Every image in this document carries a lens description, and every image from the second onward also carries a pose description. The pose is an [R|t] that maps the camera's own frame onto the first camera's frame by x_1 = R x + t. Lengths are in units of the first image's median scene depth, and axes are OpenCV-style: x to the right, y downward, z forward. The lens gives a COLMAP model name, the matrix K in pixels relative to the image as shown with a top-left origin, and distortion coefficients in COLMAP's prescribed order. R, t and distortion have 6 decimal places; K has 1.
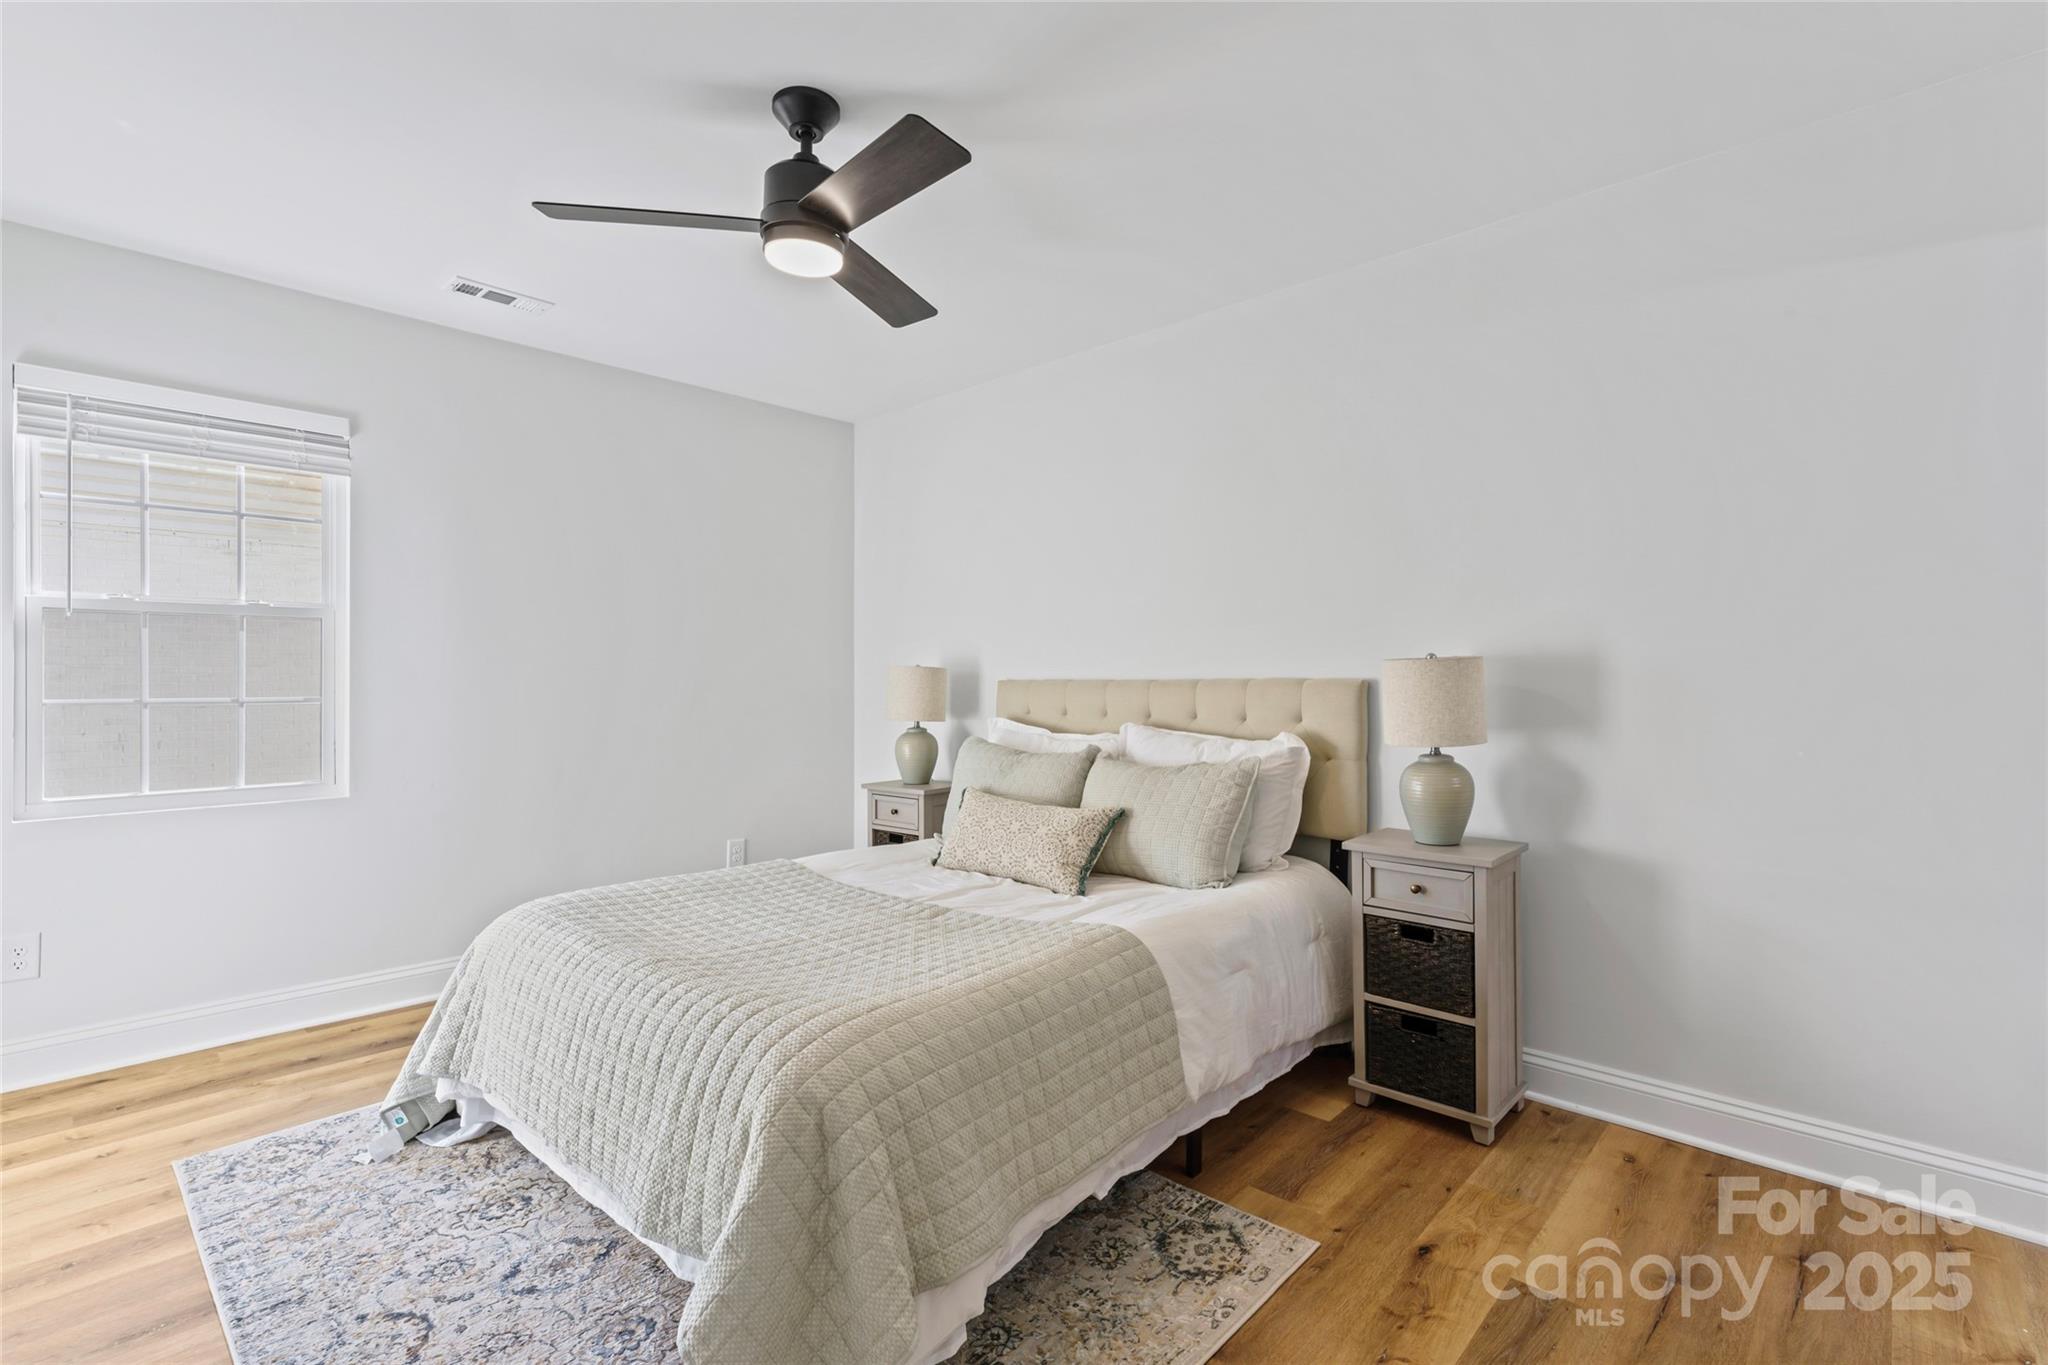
lens RADIAL K [[938.1, 0, 1022.3], [0, 938.1, 680.0], [0, 0, 1]] dist [0.000328, 0.000007]
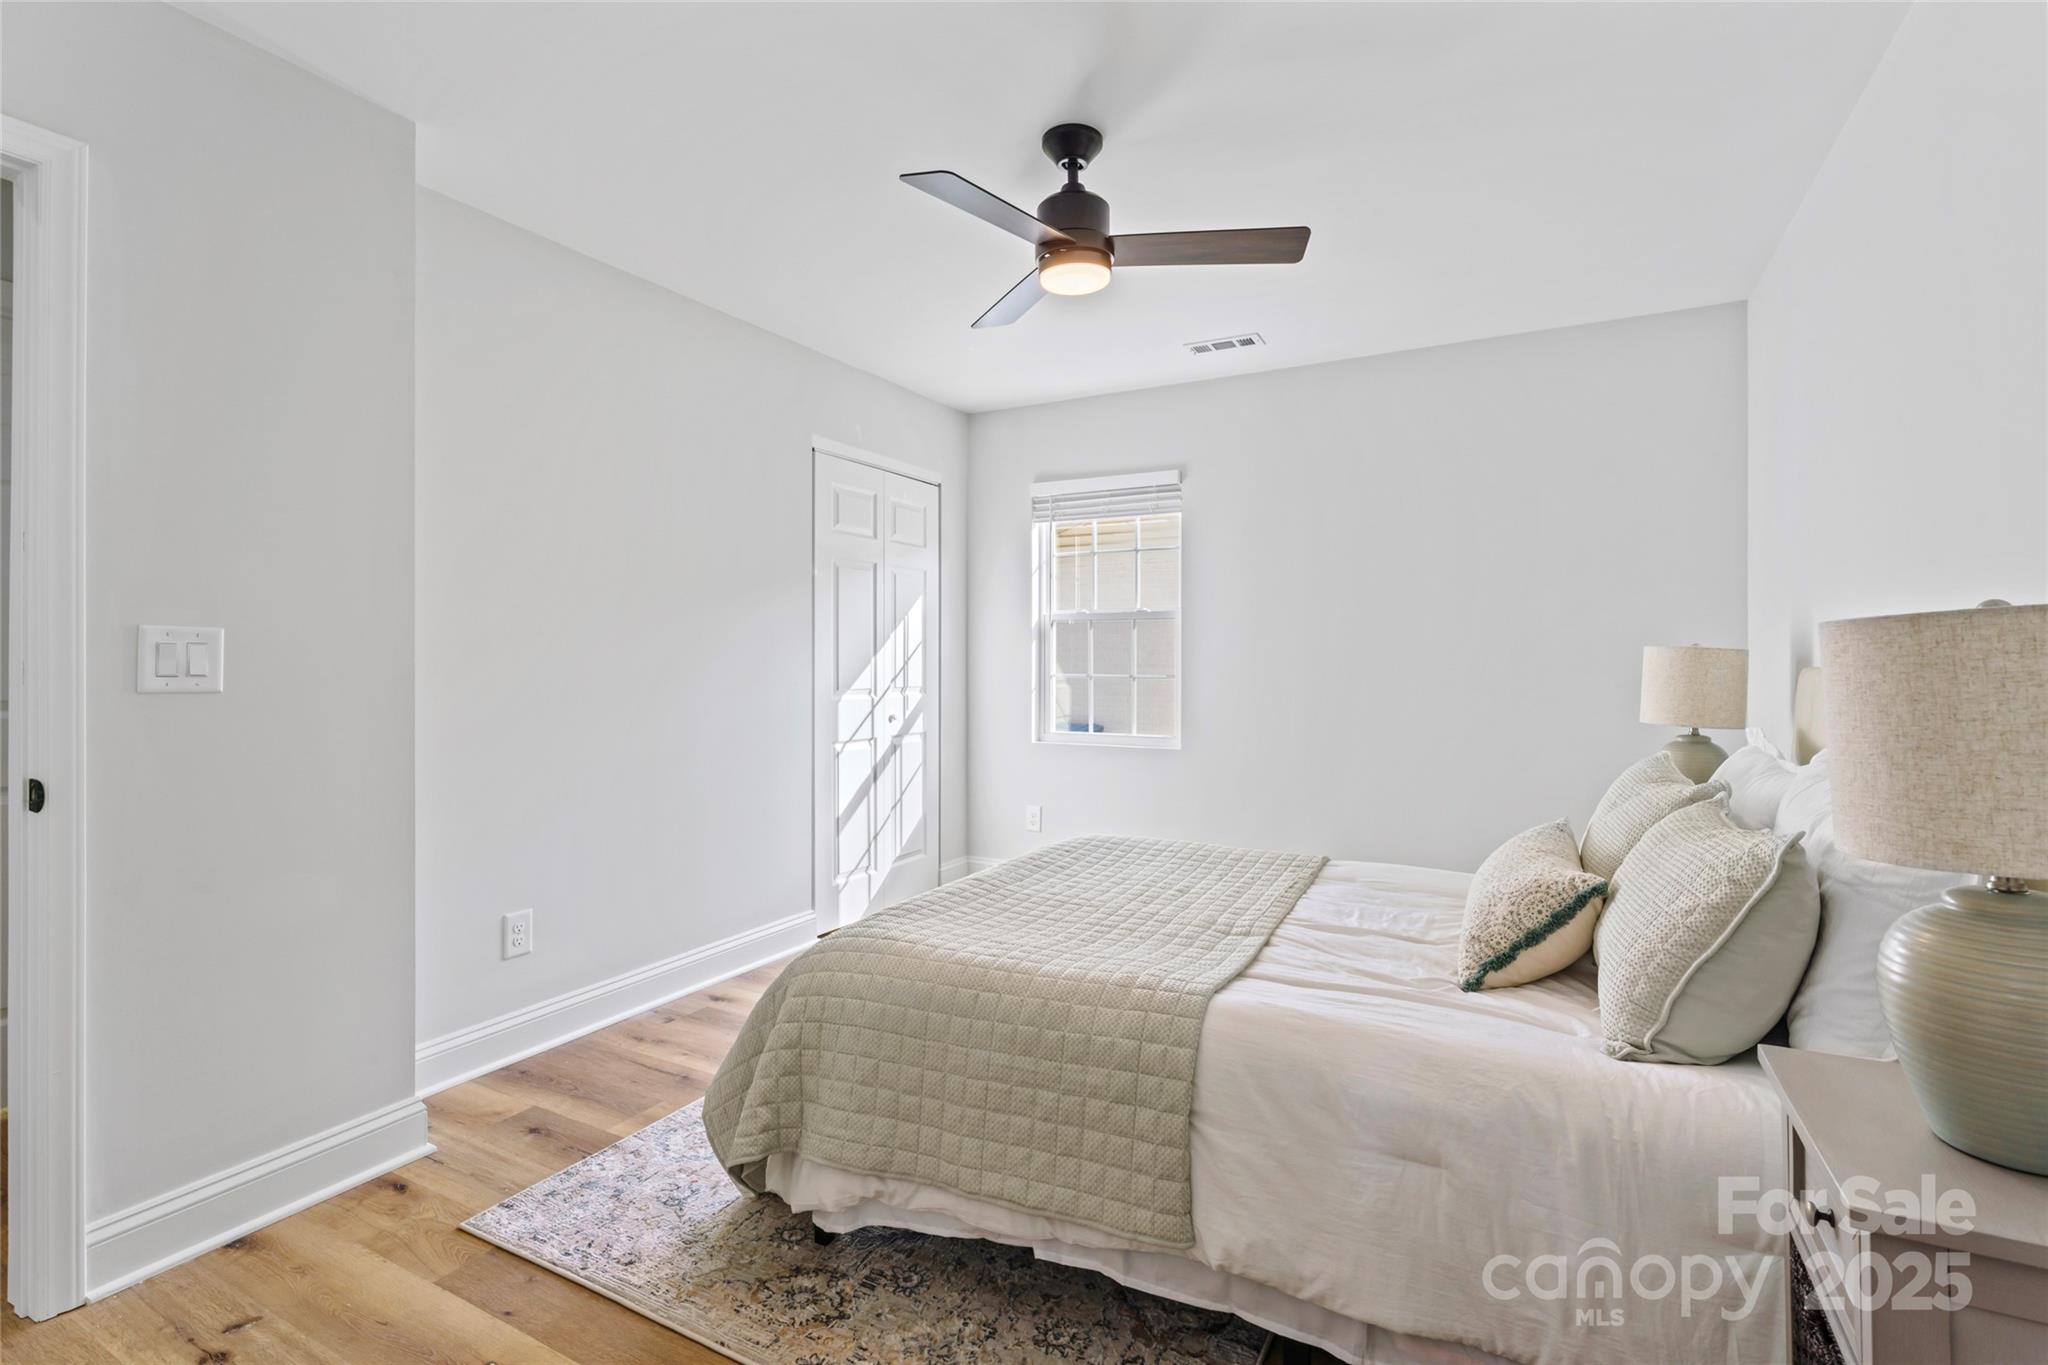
lens RADIAL K [[941.0, 0, 1020.3], [0, 941.0, 660.6], [0, 0, 1]] dist [0.000483, -0.000045]
pose [[0.245828, 0.001463, -0.969312, 0.630440], [-0.001531, 0.999998, 0.001121, -0.004965], [0.969312, 0.001208, 0.245829, 0.518696]]
